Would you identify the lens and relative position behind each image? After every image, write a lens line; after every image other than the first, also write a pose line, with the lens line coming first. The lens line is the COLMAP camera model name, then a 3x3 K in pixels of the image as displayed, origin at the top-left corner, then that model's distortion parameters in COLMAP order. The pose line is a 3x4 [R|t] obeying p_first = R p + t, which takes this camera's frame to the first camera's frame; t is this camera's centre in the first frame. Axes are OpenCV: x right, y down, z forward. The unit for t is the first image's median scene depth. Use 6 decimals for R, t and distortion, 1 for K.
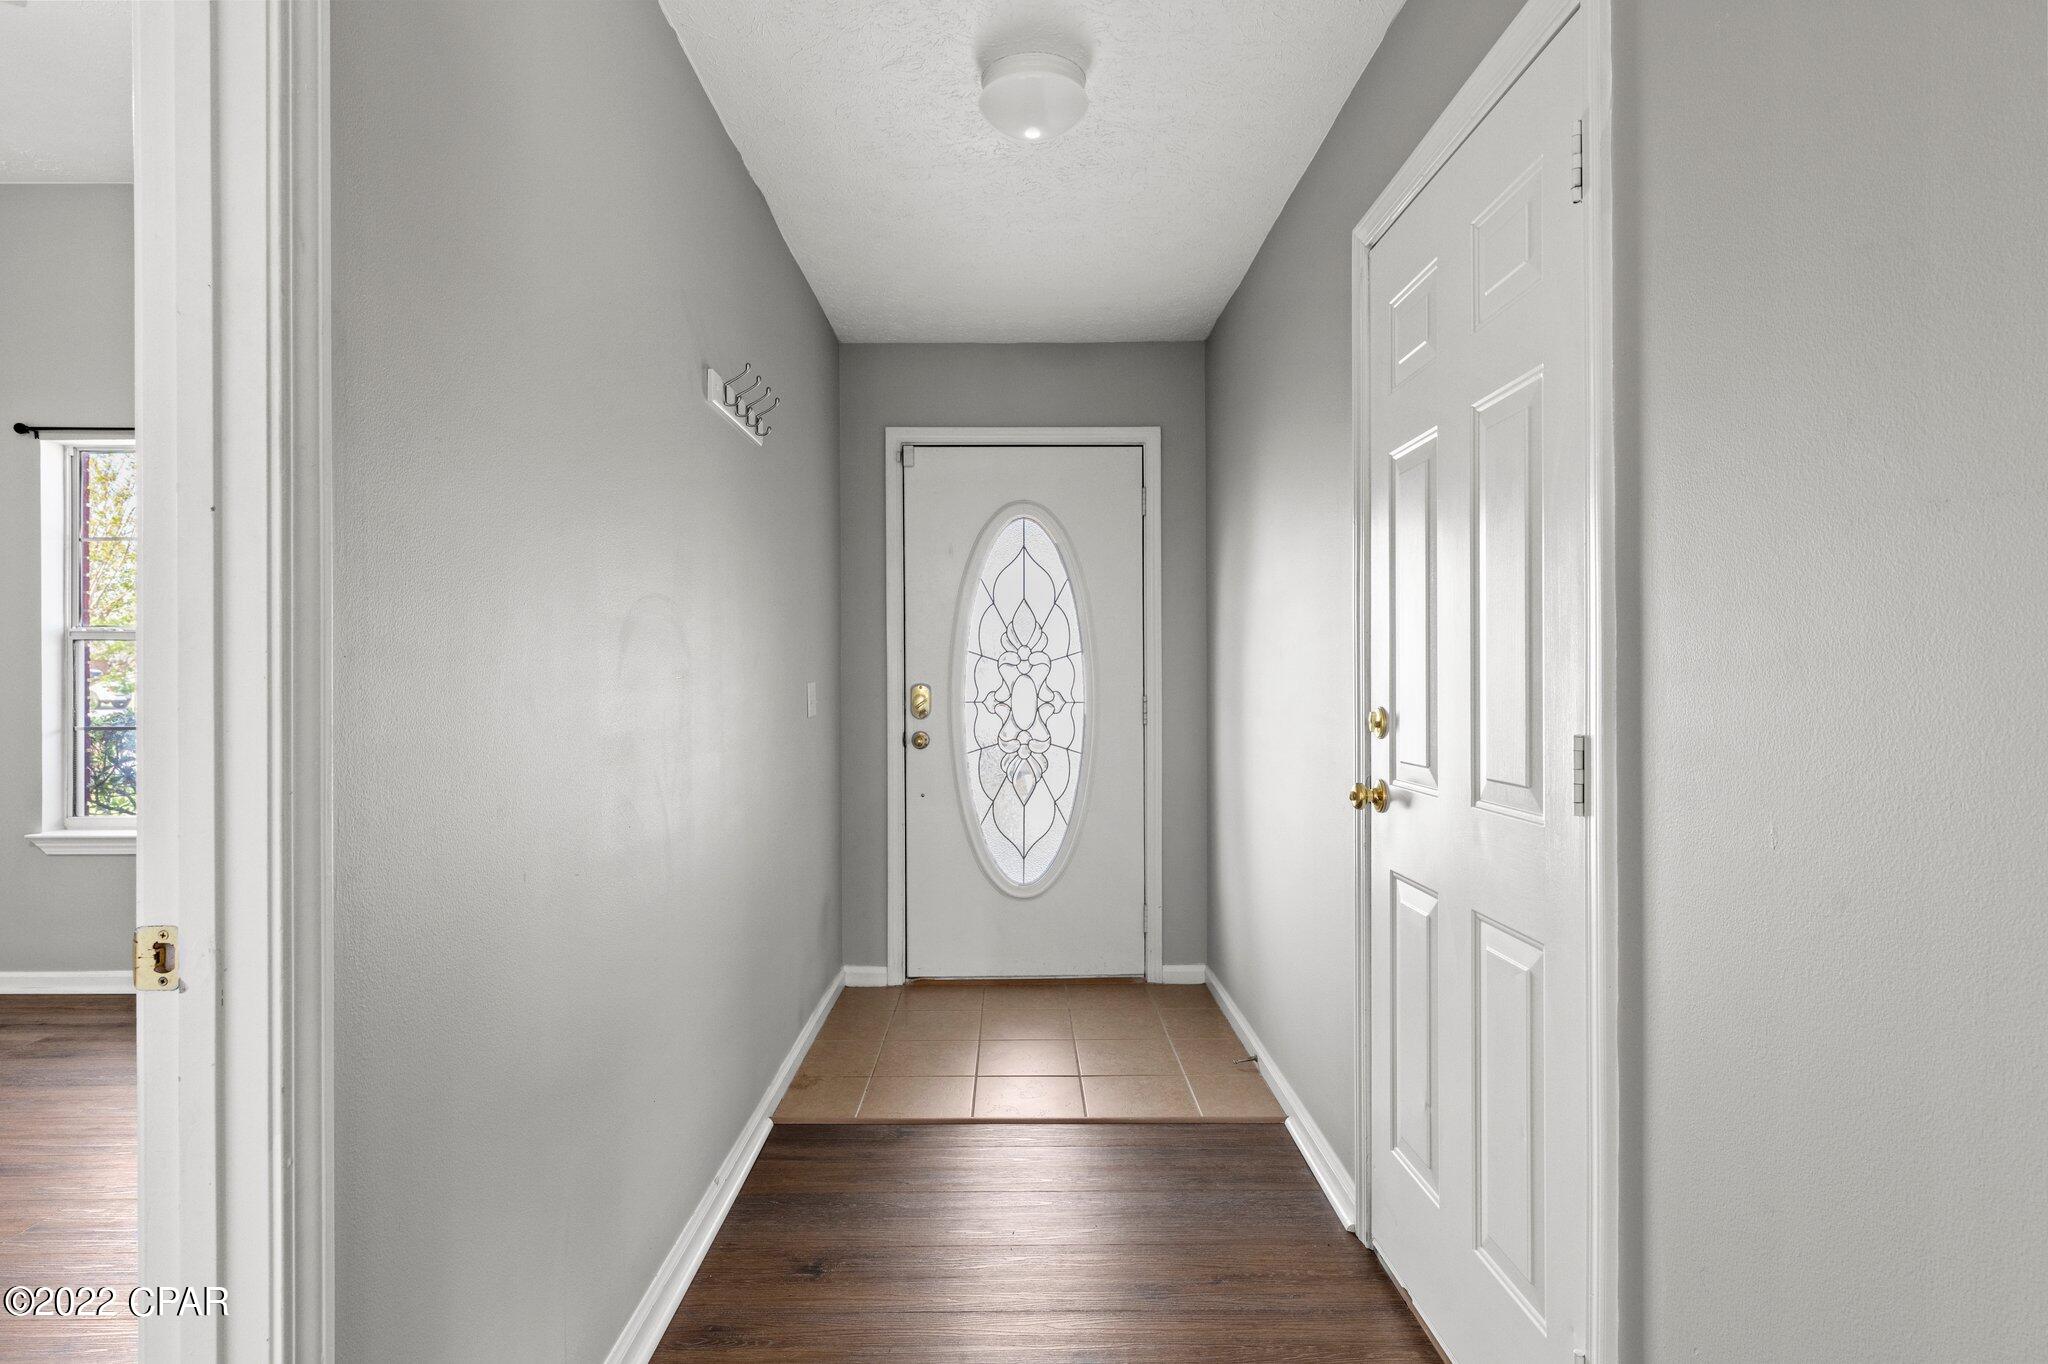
lens RADIAL K [[1071.2, 0, 1024.0], [0, 1071.2, 682.0], [0, 0, 1]] dist [-0.001530, -0.000174]
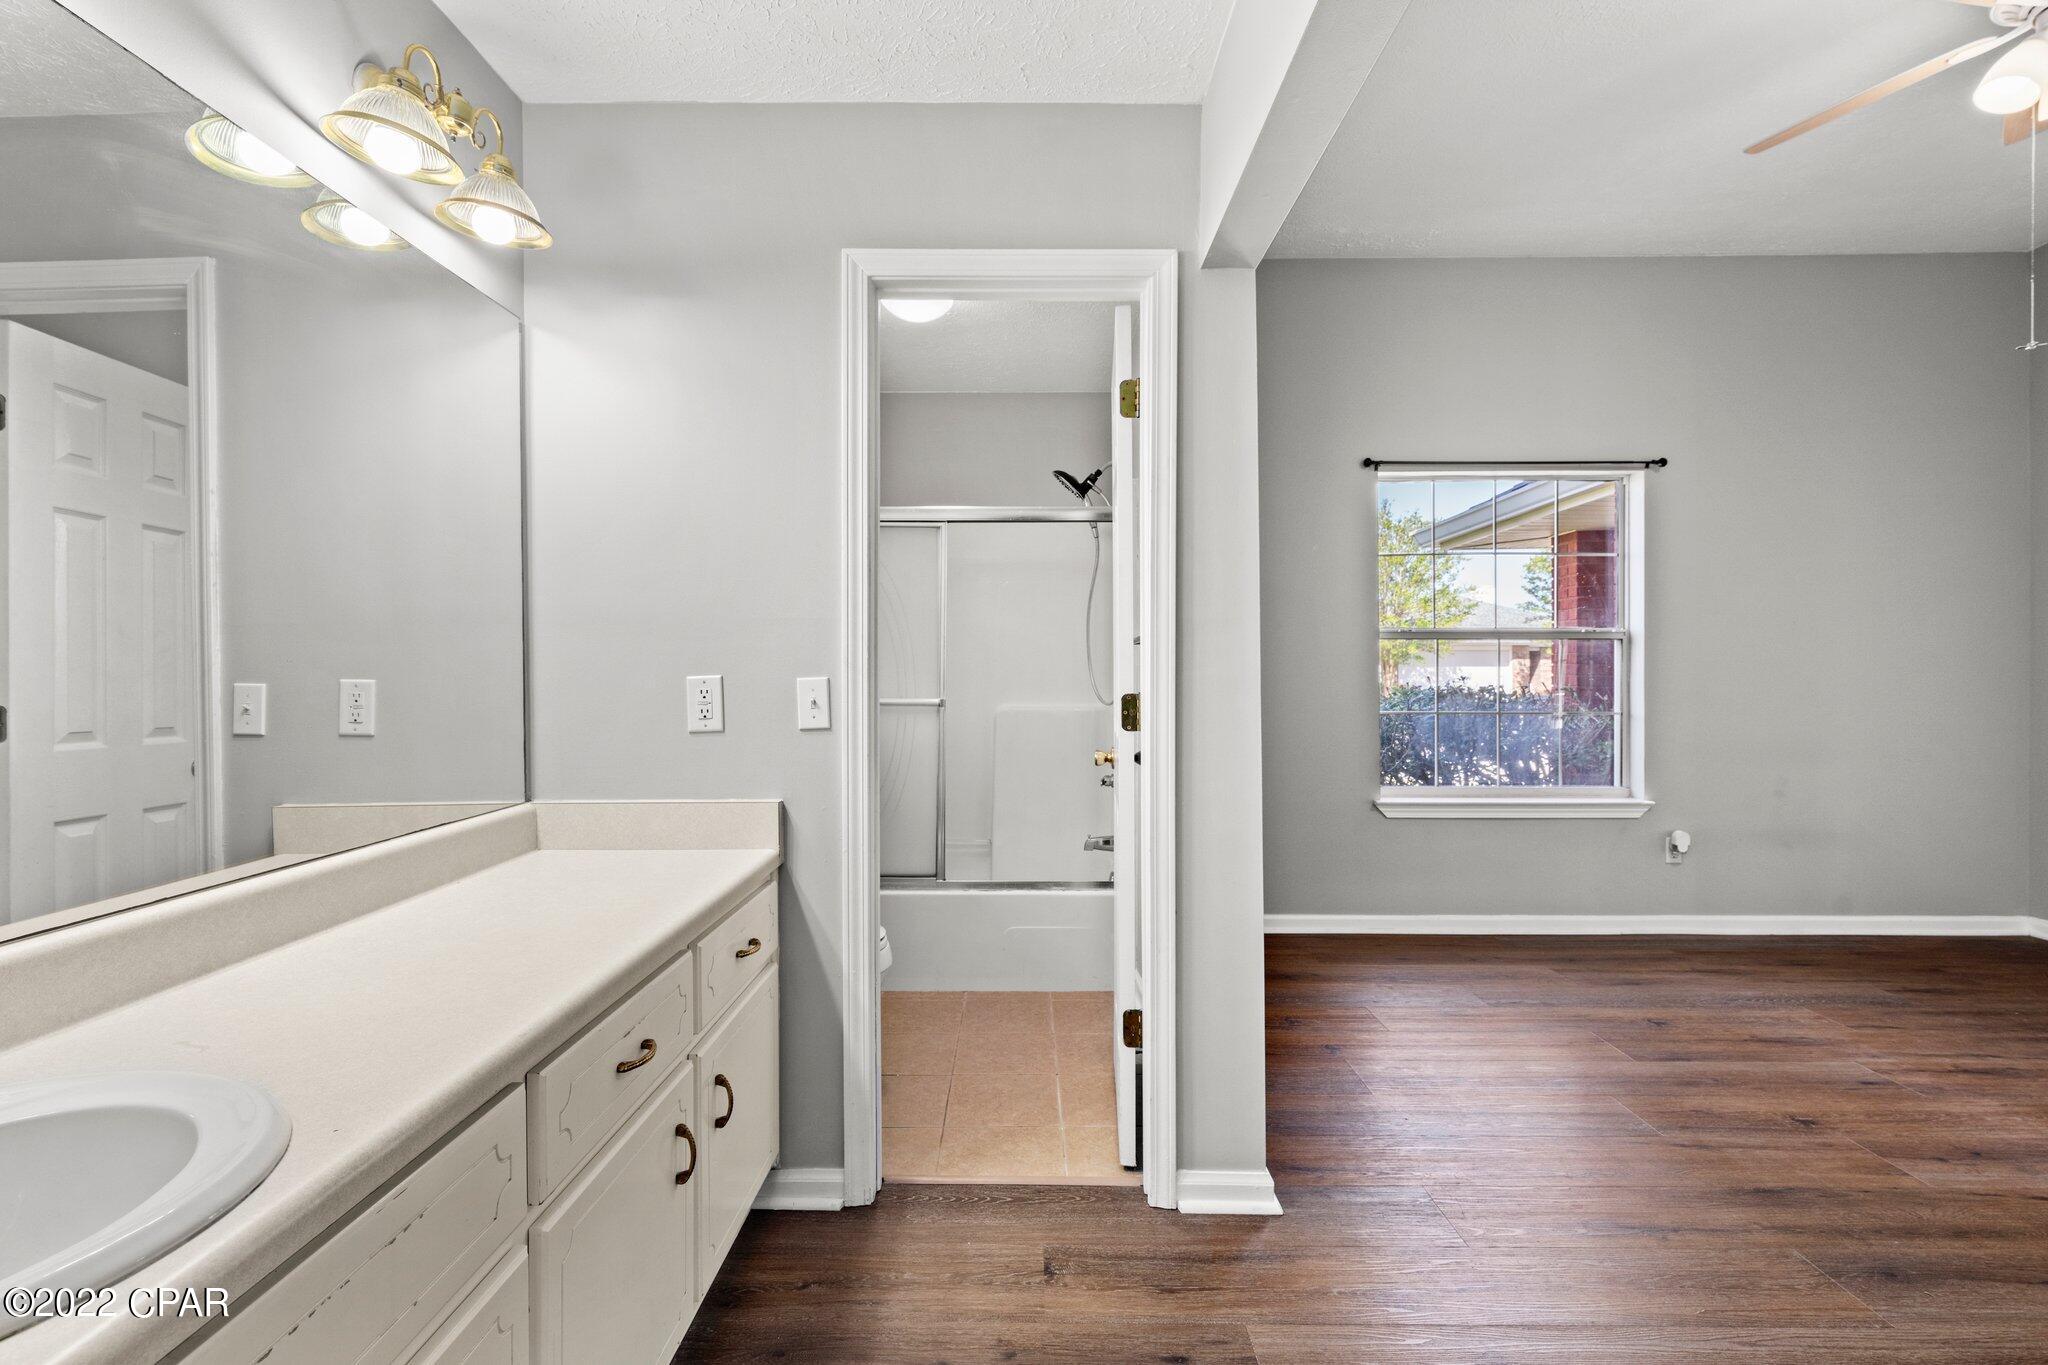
lens RADIAL K [[922.8, 0, 1024.0], [0, 922.8, 682.5], [0, 0, 1]] dist [-0.001502, -0.000060]
pose [[0.999922, 0.004389, -0.011662, -1.298413], [-0.004192, 0.999849, 0.016866, -0.006825], [0.011735, -0.016816, 0.999790, -0.039517]]
